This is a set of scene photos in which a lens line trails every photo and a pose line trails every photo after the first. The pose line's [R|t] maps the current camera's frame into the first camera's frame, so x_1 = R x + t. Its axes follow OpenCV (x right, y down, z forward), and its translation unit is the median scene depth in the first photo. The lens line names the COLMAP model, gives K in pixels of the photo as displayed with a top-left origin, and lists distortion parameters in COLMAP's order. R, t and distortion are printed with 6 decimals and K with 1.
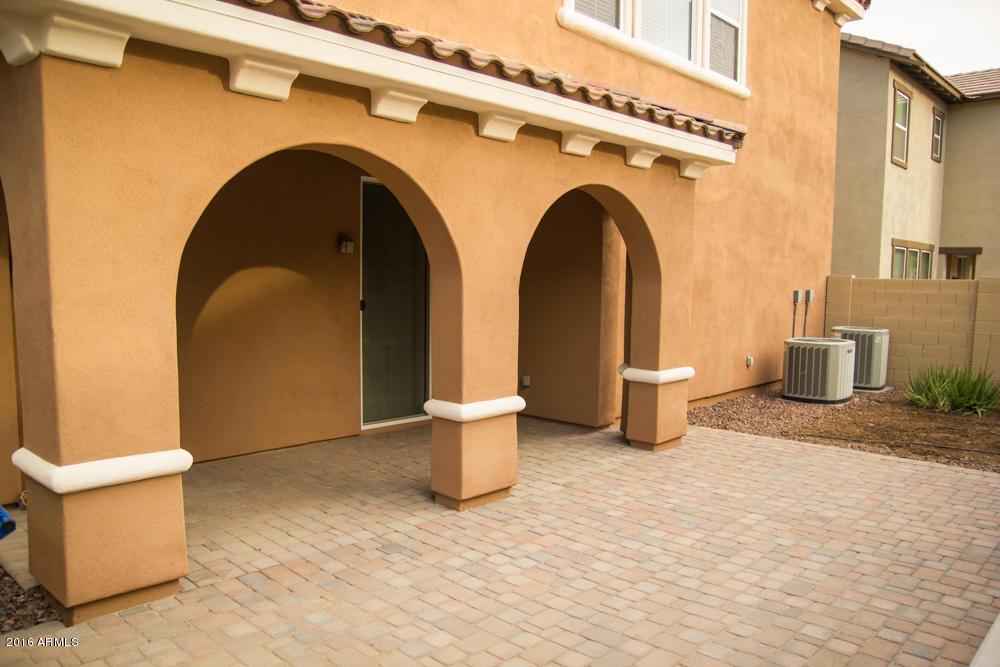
lens RADIAL K [[765.4, 0, 506.2], [0, 765.4, 351.2], [0, 0, 1]] dist [-0.128885, 0.108640]
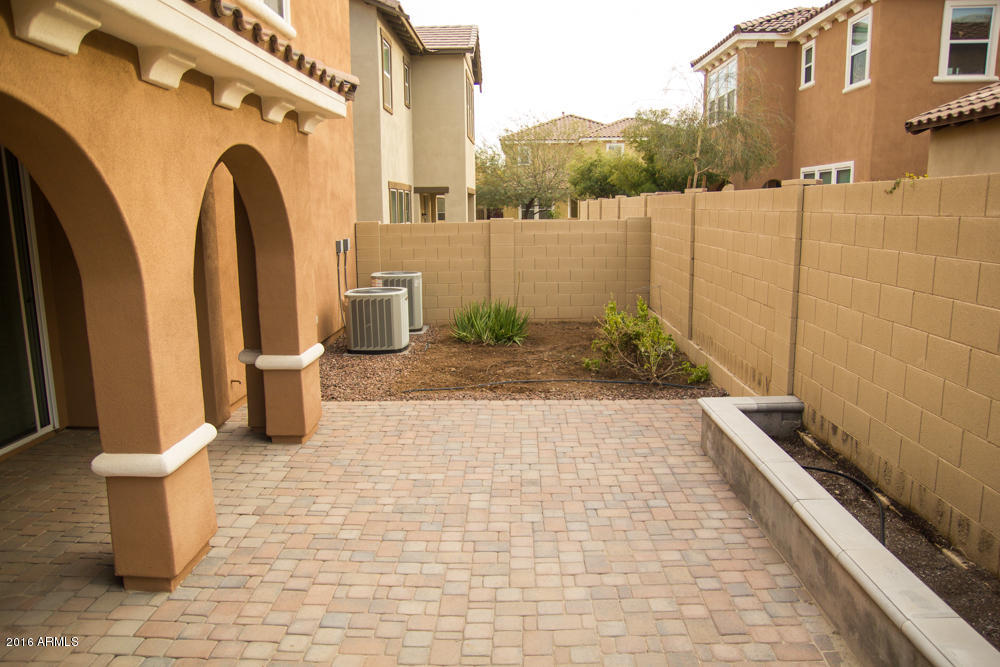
lens RADIAL K [[765.4, 0, 498.6], [0, 765.4, 347.5], [0, 0, 1]] dist [-0.128885, 0.108640]
pose [[0.746346, -0.143832, 0.649831, -0.250412], [0.089653, 0.989197, 0.115978, -0.080061], [-0.659493, -0.028300, 0.751178, 0.231887]]
